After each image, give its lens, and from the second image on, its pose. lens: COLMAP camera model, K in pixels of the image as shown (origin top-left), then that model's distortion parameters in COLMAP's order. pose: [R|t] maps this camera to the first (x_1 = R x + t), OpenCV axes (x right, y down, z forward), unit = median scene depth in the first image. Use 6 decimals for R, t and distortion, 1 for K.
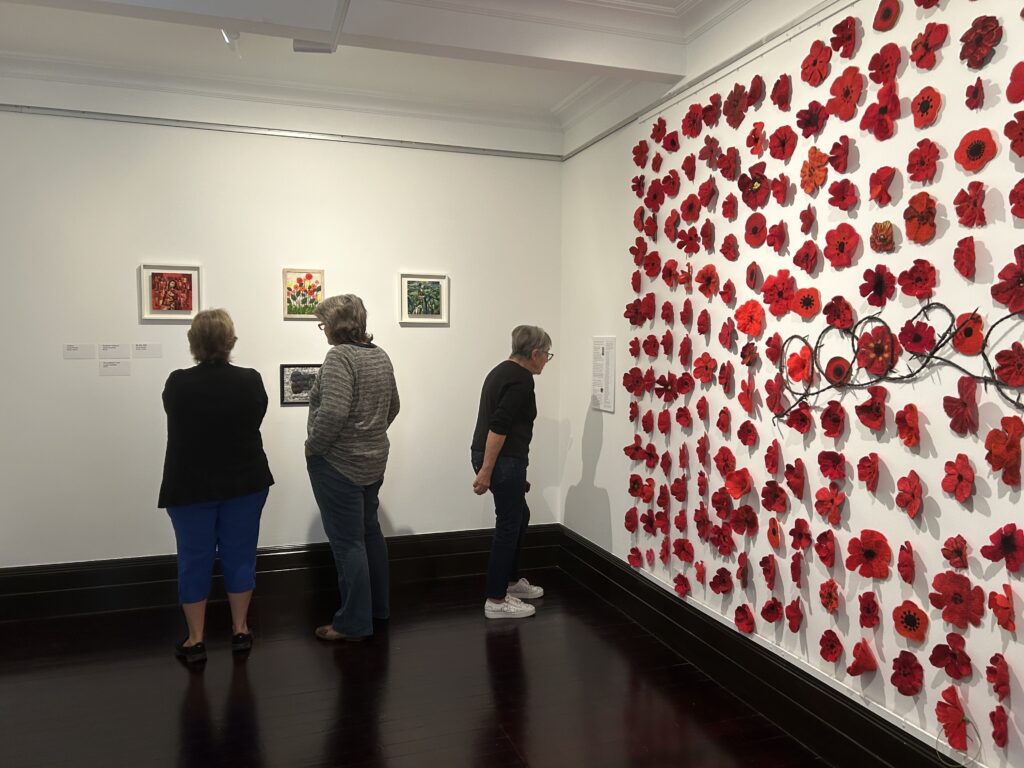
lens RADIAL K [[784.5, 0, 491.2], [0, 784.5, 388.2], [0, 0, 1]] dist [0.028349, -0.028499]
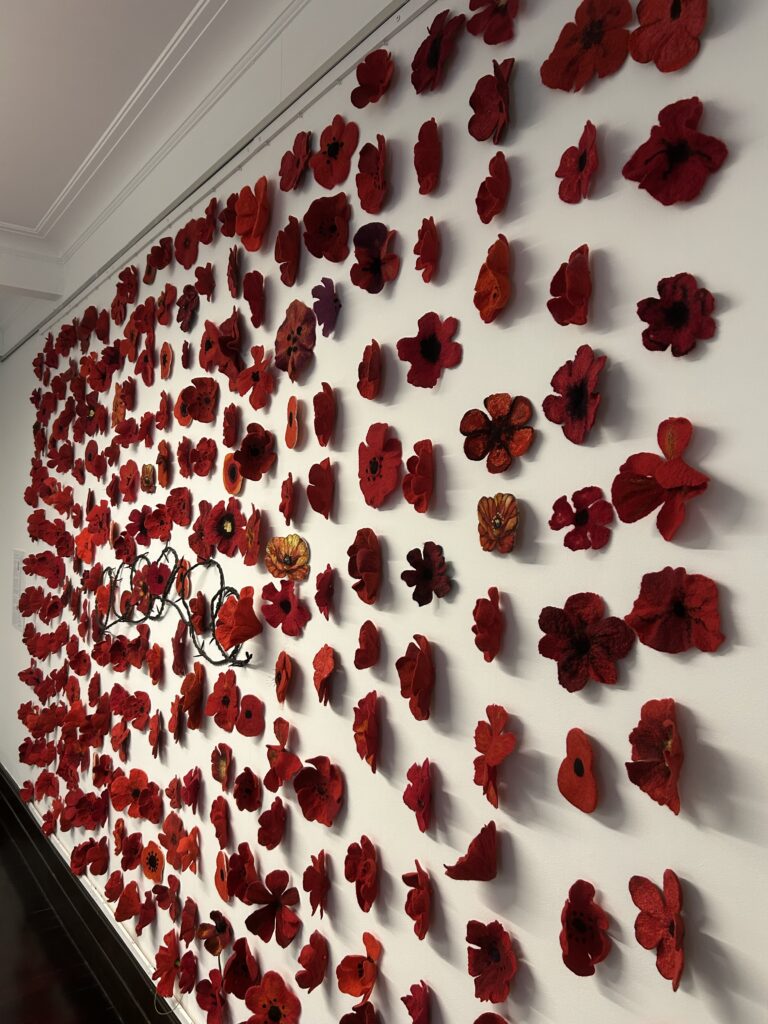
lens RADIAL K [[784.5, 0, 387.9], [0, 784.5, 516.3], [0, 0, 1]] dist [0.028349, -0.028499]
pose [[0.947923, 0.014299, 0.318177, 0.419996], [0.007818, 0.997646, -0.068127, -0.062974], [-0.318403, 0.067067, 0.945580, -0.061358]]
